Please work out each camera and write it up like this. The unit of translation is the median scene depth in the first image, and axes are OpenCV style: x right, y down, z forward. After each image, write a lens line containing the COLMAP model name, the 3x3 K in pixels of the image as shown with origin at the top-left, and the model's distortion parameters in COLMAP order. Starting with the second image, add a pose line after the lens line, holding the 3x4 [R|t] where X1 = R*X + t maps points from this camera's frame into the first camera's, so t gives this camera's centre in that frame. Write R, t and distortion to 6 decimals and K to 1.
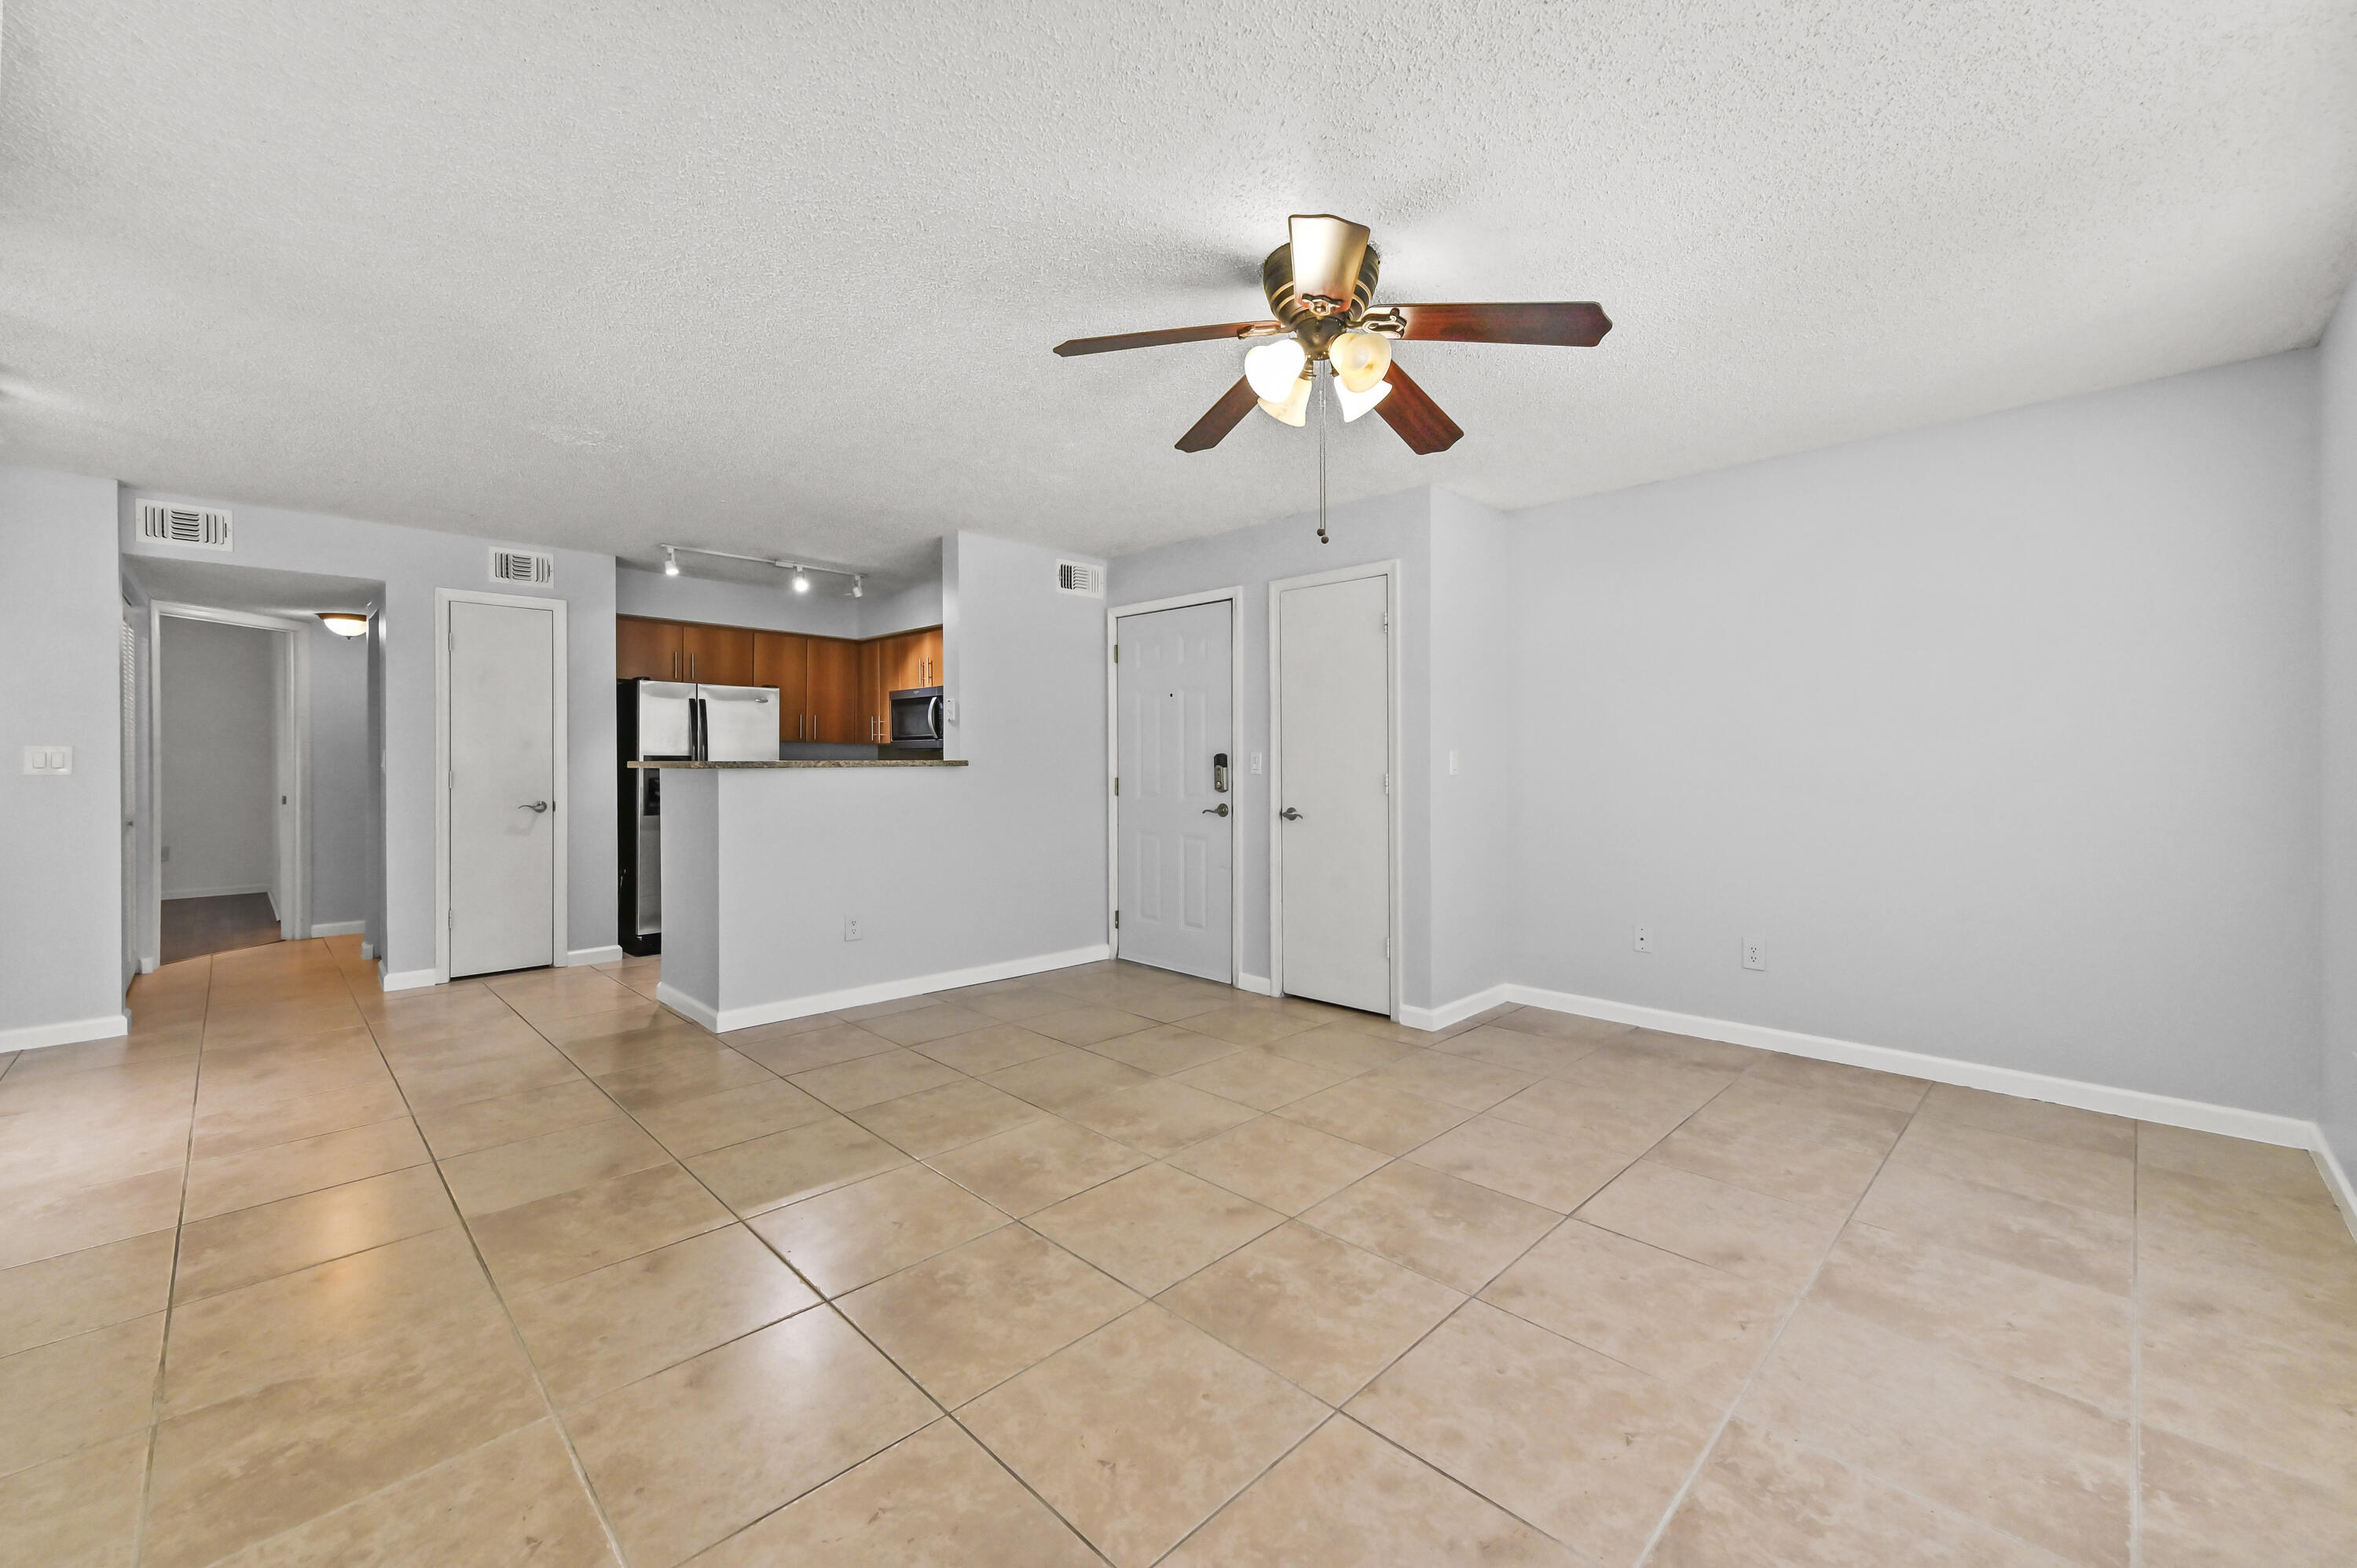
lens RADIAL K [[942.1, 0, 1181.9], [0, 942.1, 750.7], [0, 0, 1]] dist [0.005018, 0.000415]
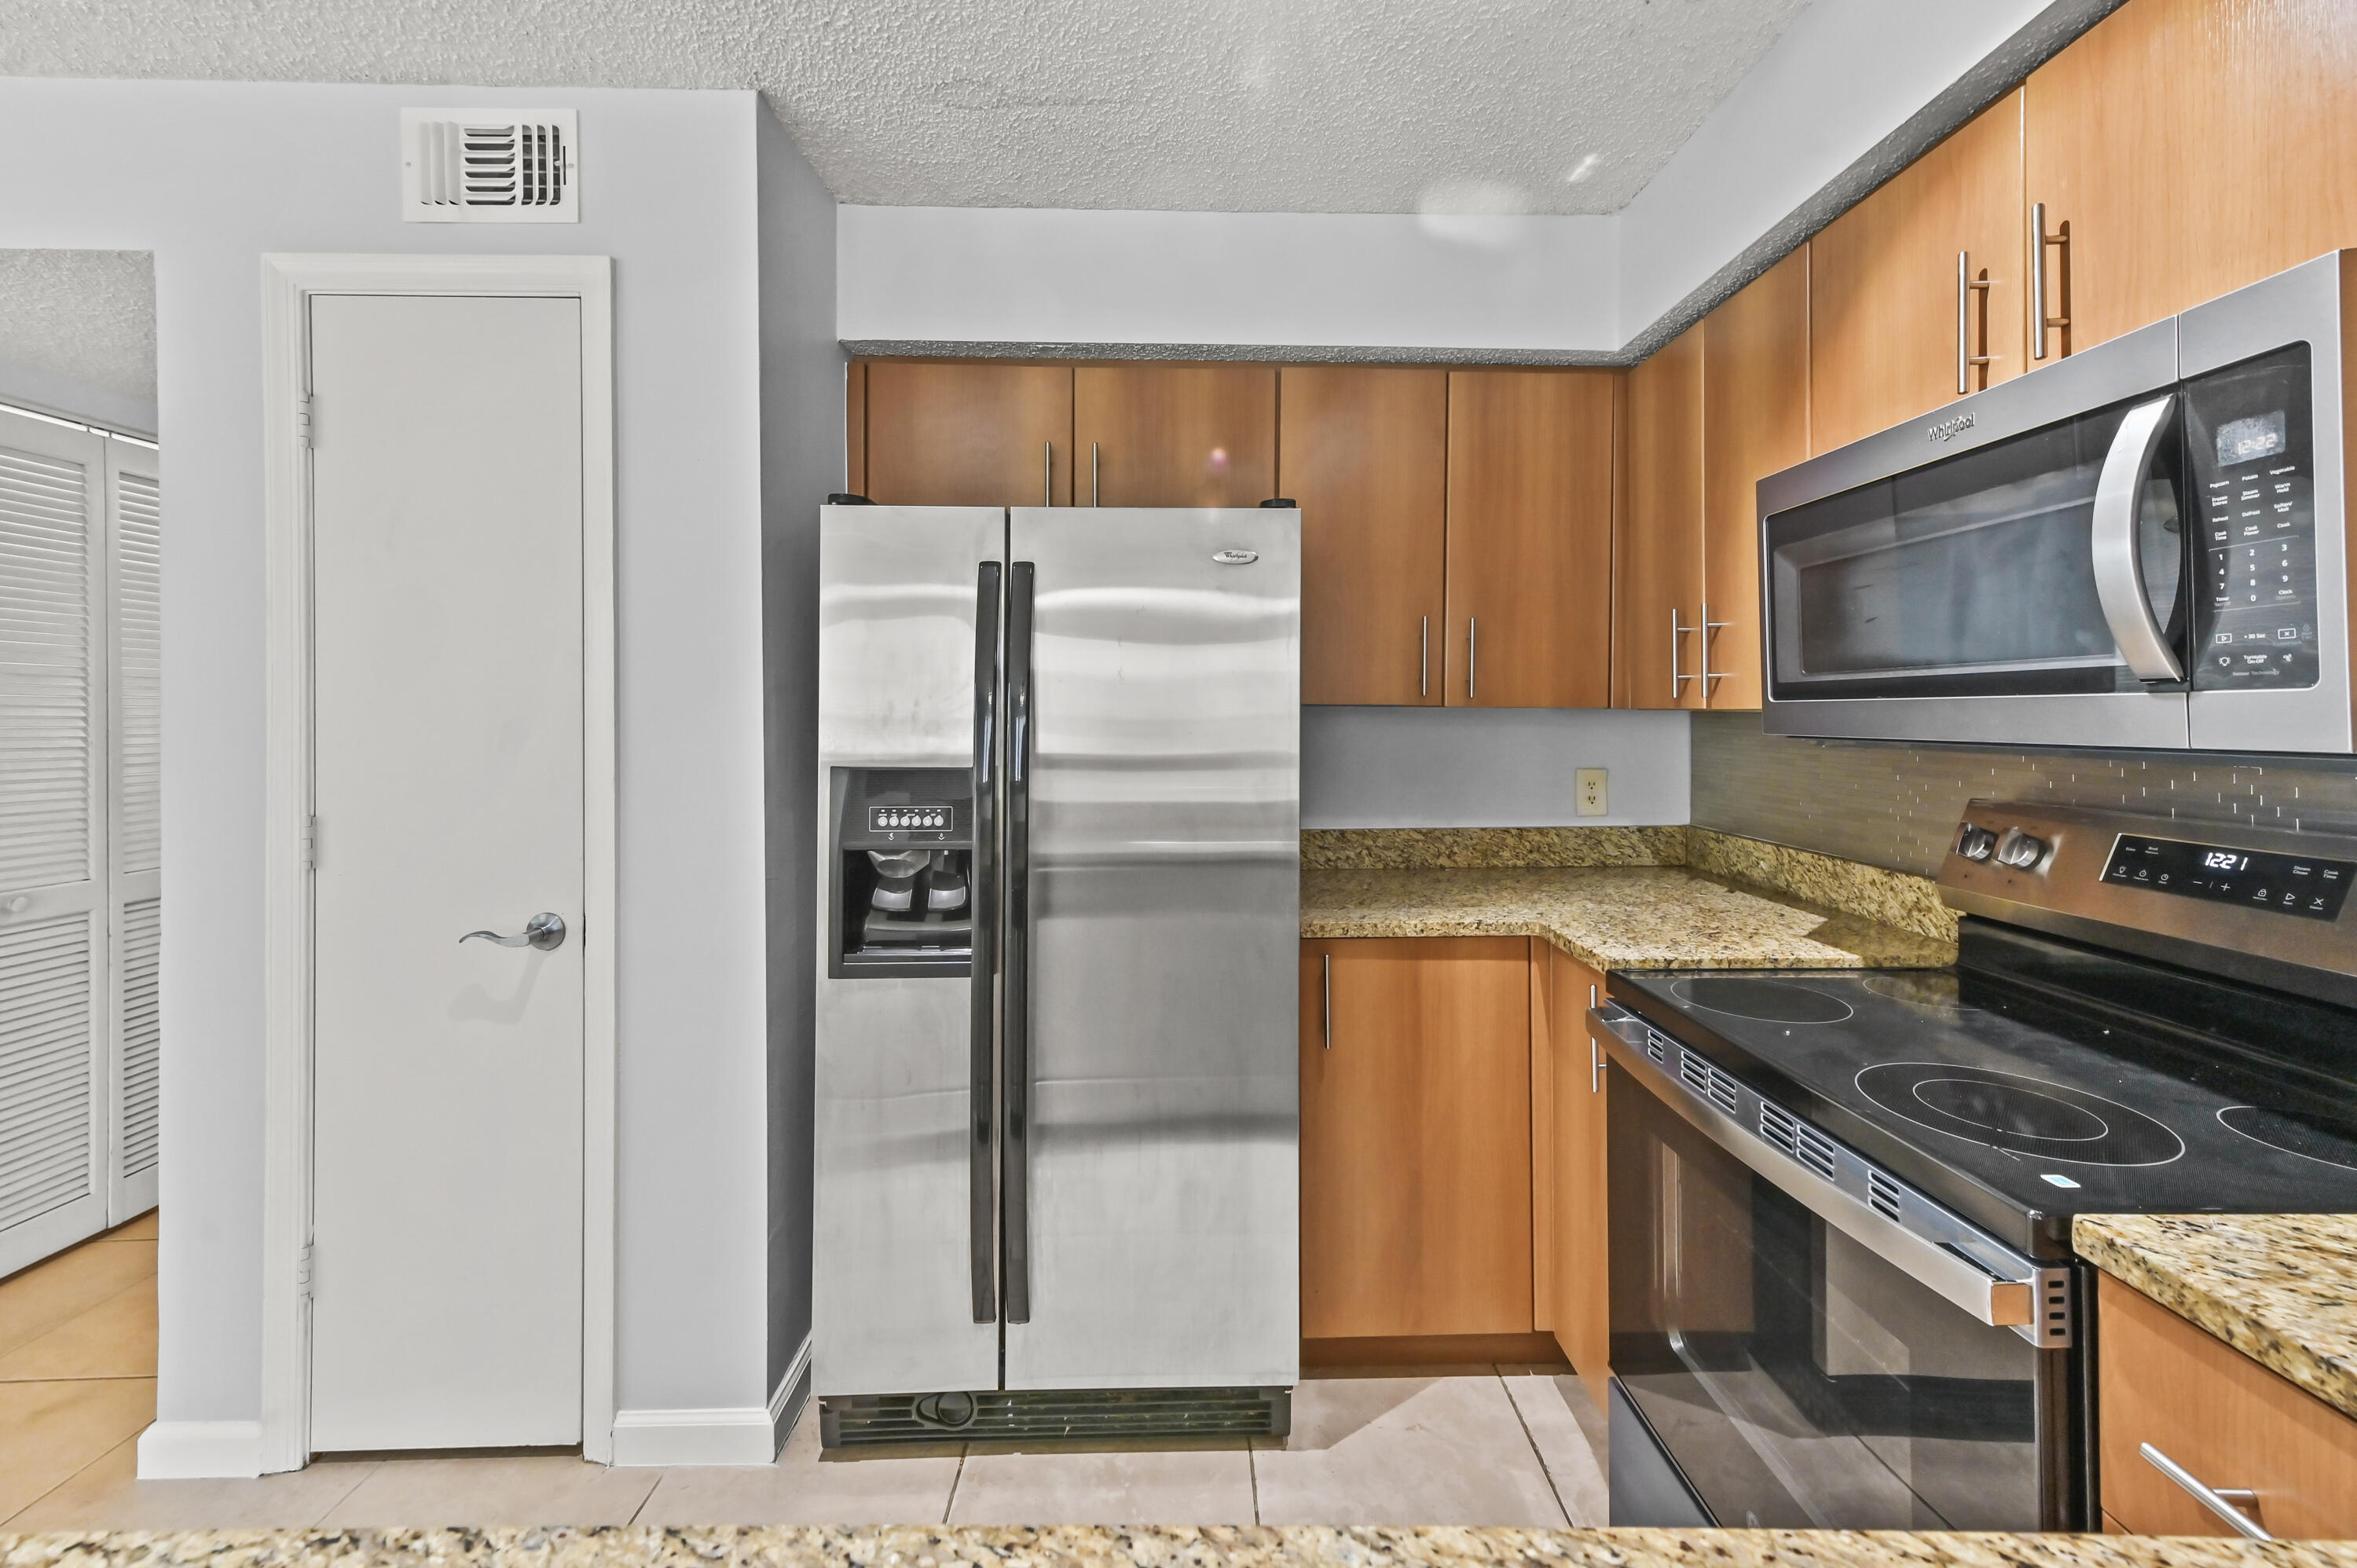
lens RADIAL K [[942.1, 0, 1205.1], [0, 942.1, 724.6], [0, 0, 1]] dist [0.005018, 0.000415]
pose [[0.718957, 0.011296, -0.694962, -0.428226], [0.008502, 0.999650, 0.025044, -0.020232], [0.695002, -0.023914, 0.718610, 1.289201]]
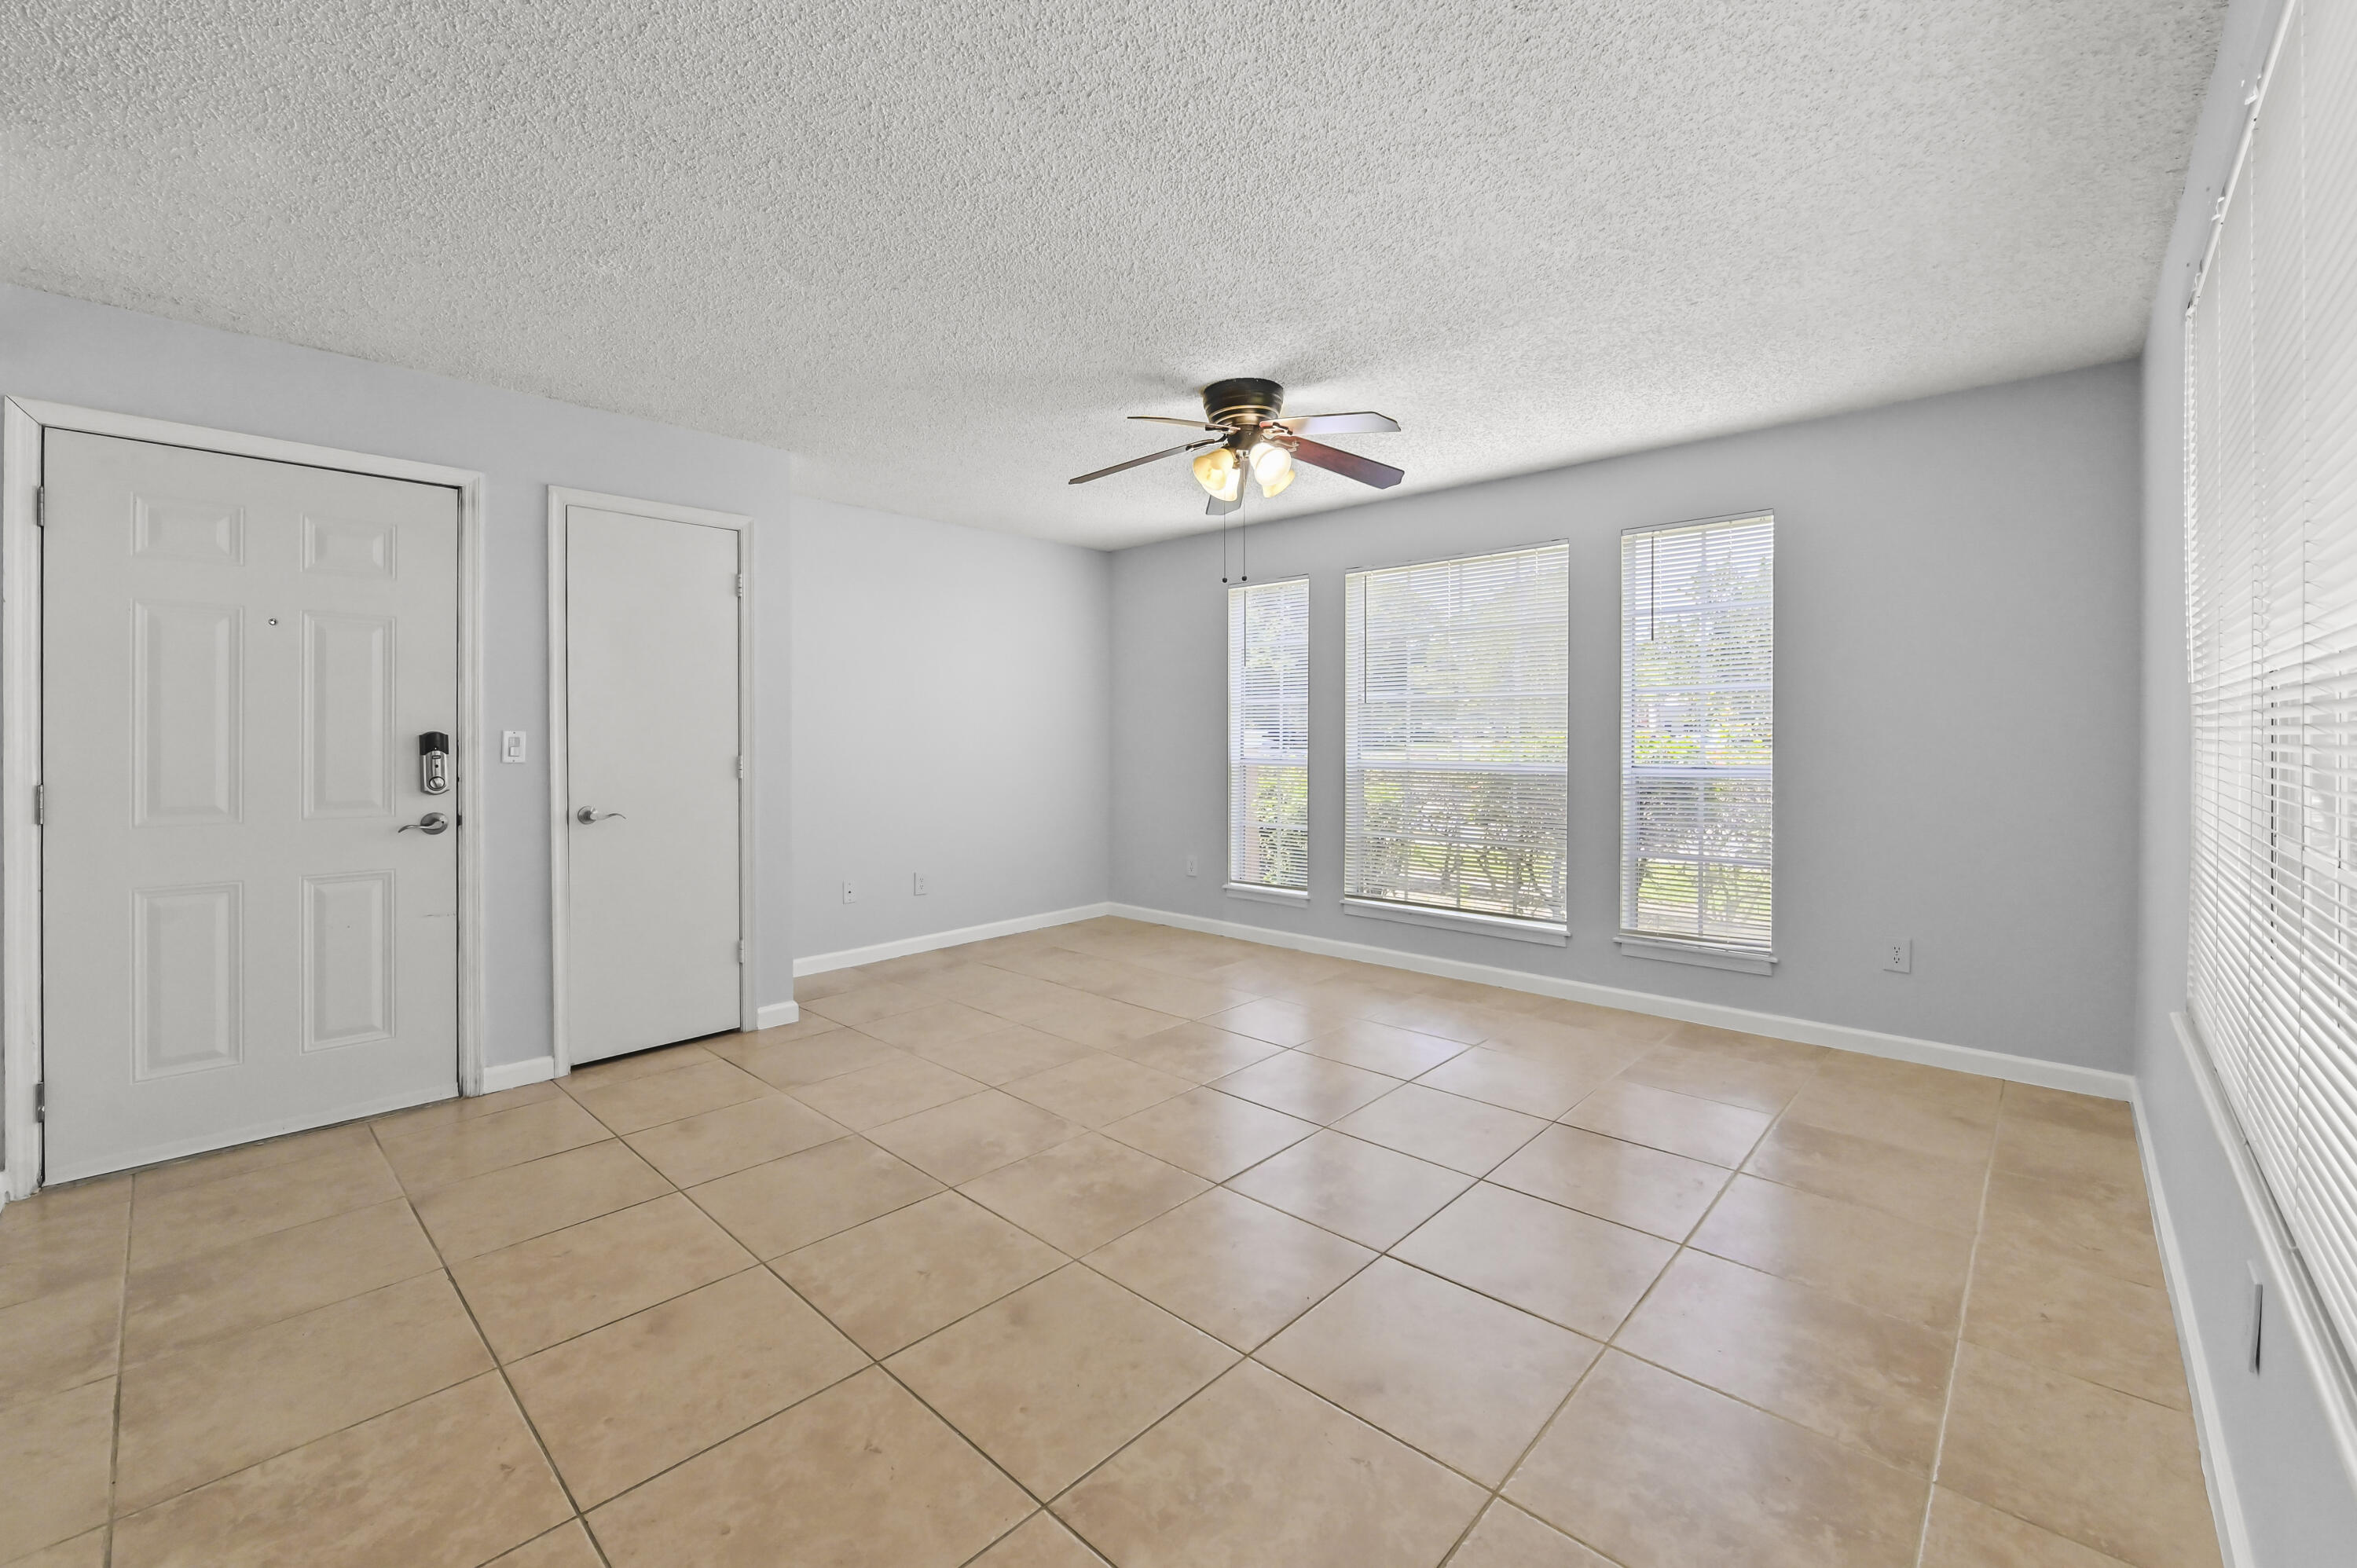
lens RADIAL K [[942.1, 0, 1164.1], [0, 942.1, 734.6], [0, 0, 1]] dist [0.005018, 0.000415]
pose [[-0.022745, 0.001638, 0.999740, -0.781686], [-0.012372, 0.999922, -0.001920, -0.001384], [-0.999665, -0.012413, -0.022723, 0.696026]]
